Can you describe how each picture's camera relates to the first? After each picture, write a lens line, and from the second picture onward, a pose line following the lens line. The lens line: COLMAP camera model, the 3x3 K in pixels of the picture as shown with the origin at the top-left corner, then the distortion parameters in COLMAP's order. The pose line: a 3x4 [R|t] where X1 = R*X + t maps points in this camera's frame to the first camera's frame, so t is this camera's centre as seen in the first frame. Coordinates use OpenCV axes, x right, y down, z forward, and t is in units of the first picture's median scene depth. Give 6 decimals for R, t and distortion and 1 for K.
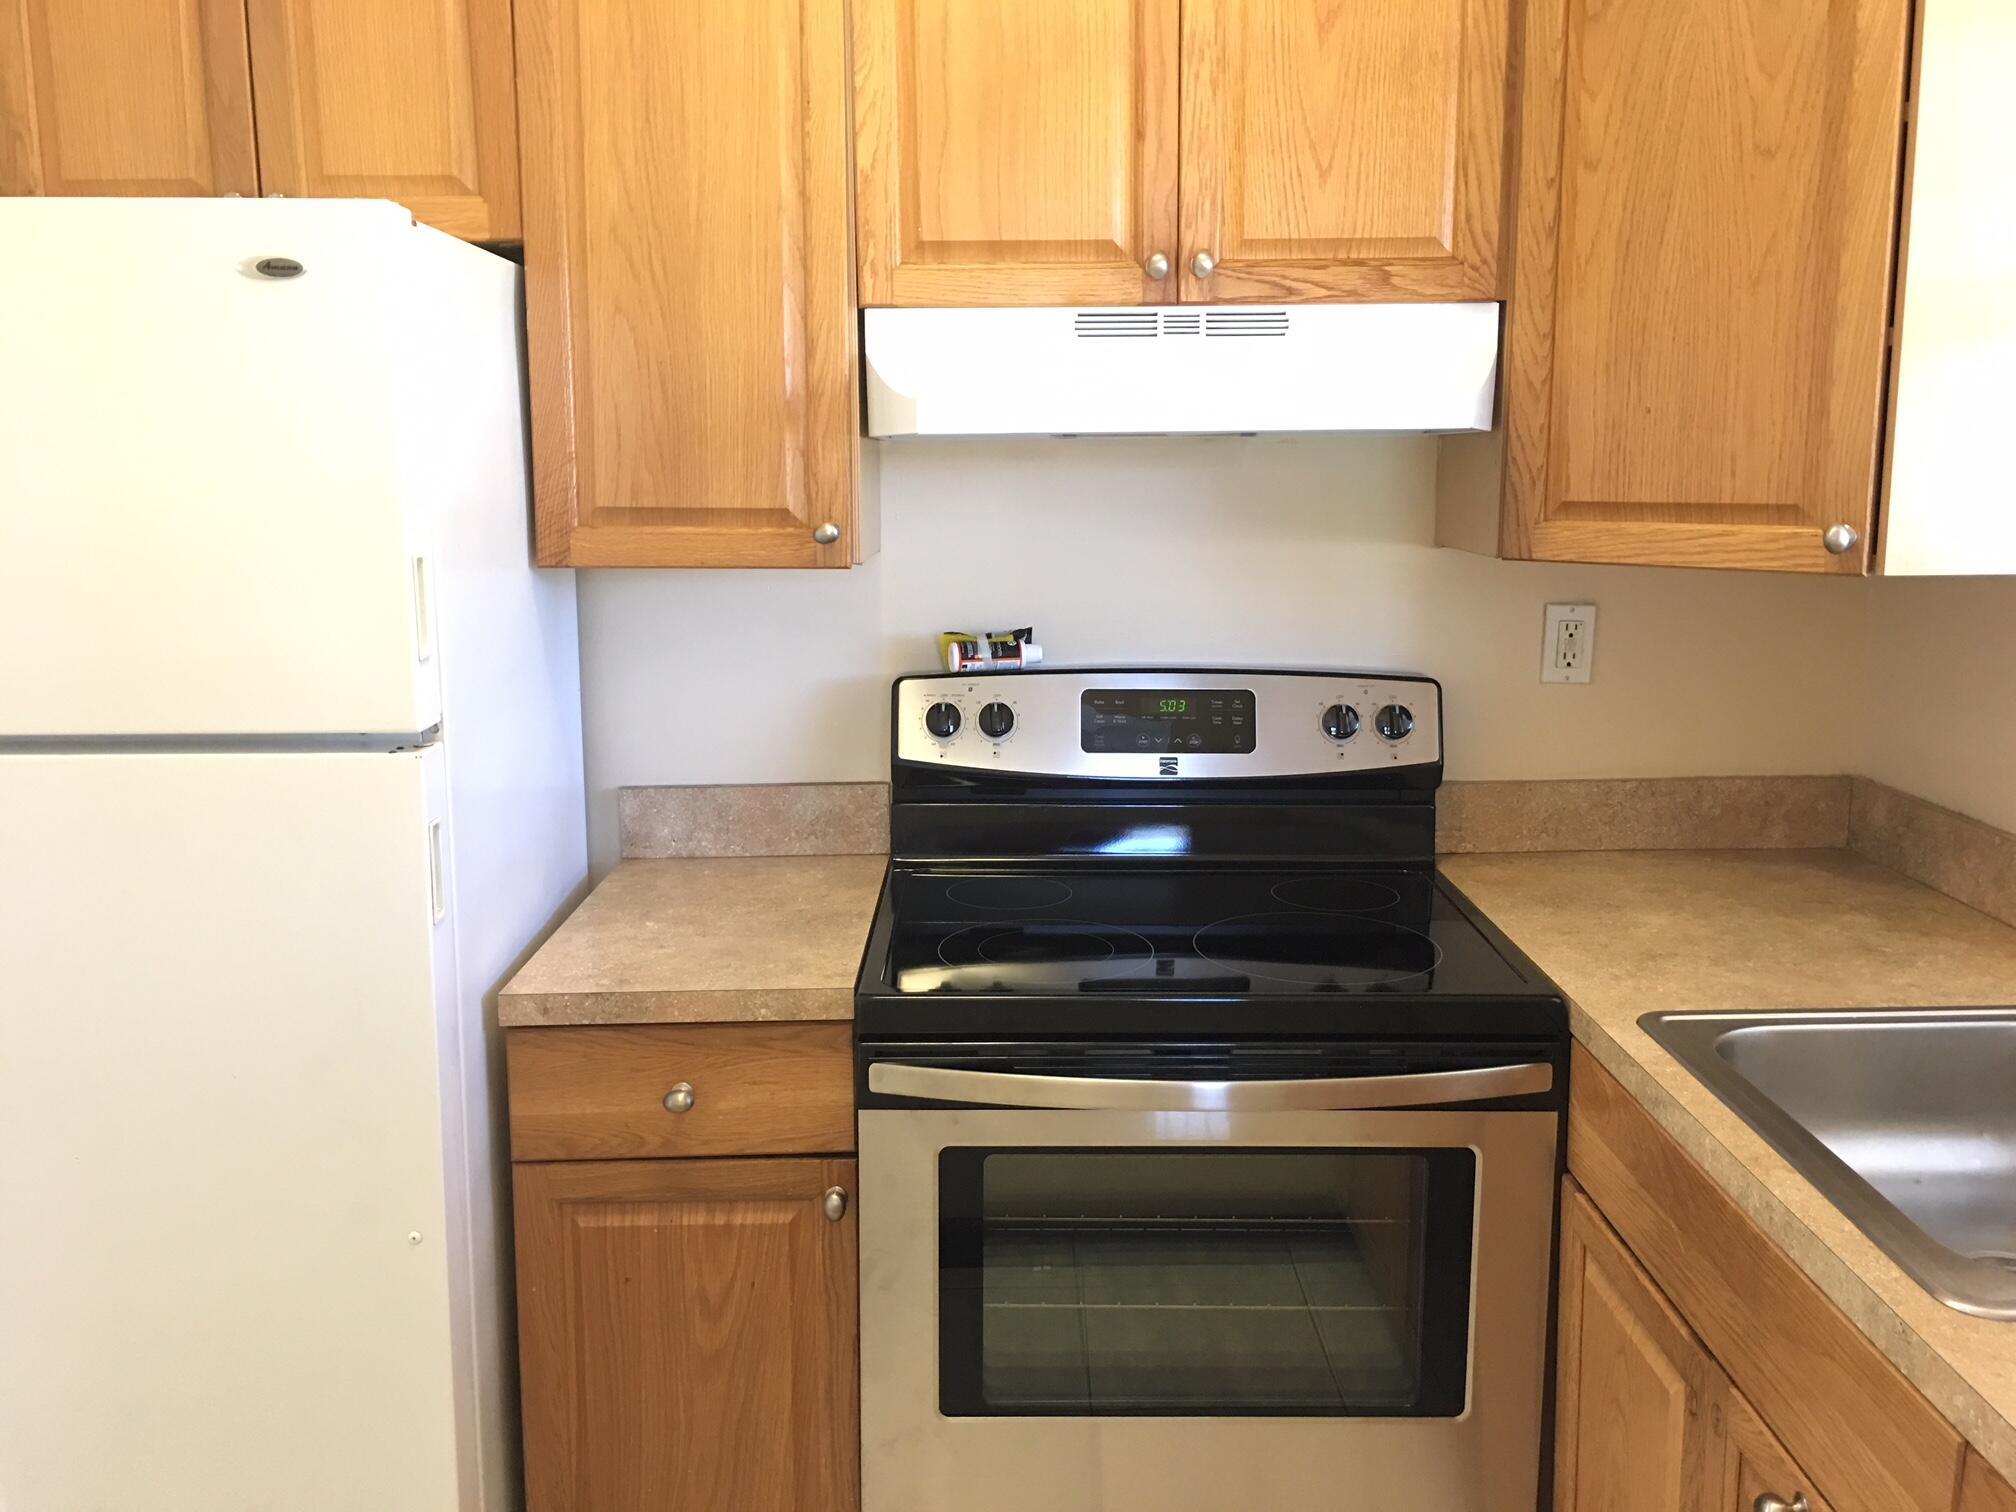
lens RADIAL K [[1722.7, 0, 1017.2], [0, 1722.7, 746.6], [0, 0, 1]] dist [0.057257, -0.052727]
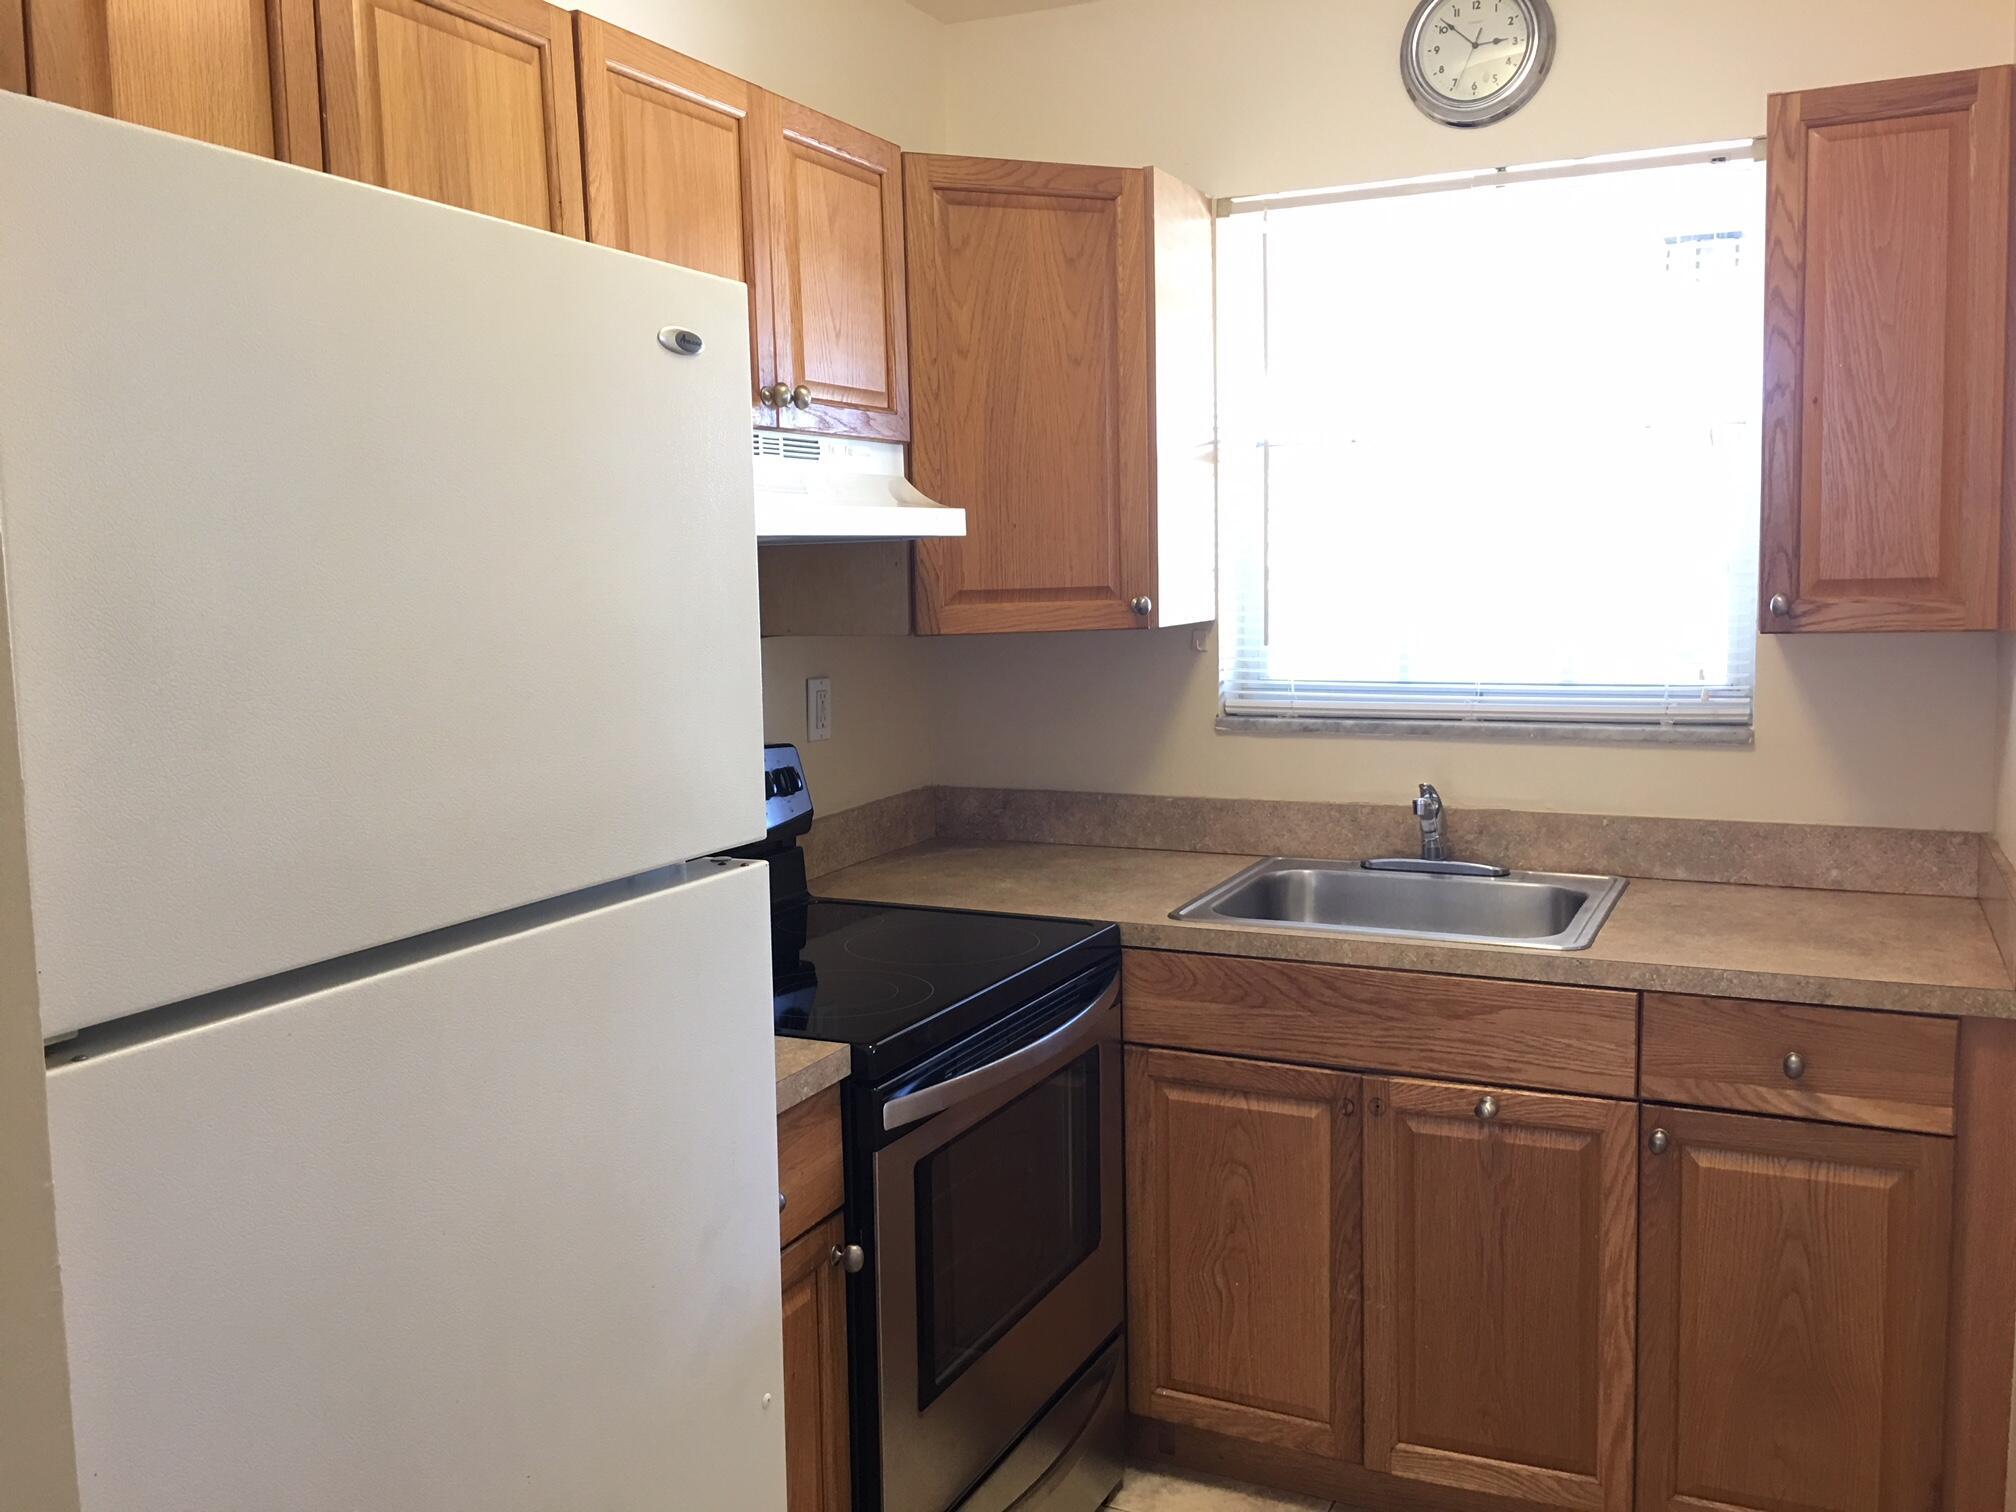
lens RADIAL K [[1722.7, 0, 1022.4], [0, 1722.7, 758.8], [0, 0, 1]] dist [0.057257, -0.052727]
pose [[0.436121, -0.106982, 0.893506, -0.924460], [0.173309, 0.984306, 0.033262, -0.048647], [-0.883042, 0.140346, 0.447817, 0.373633]]
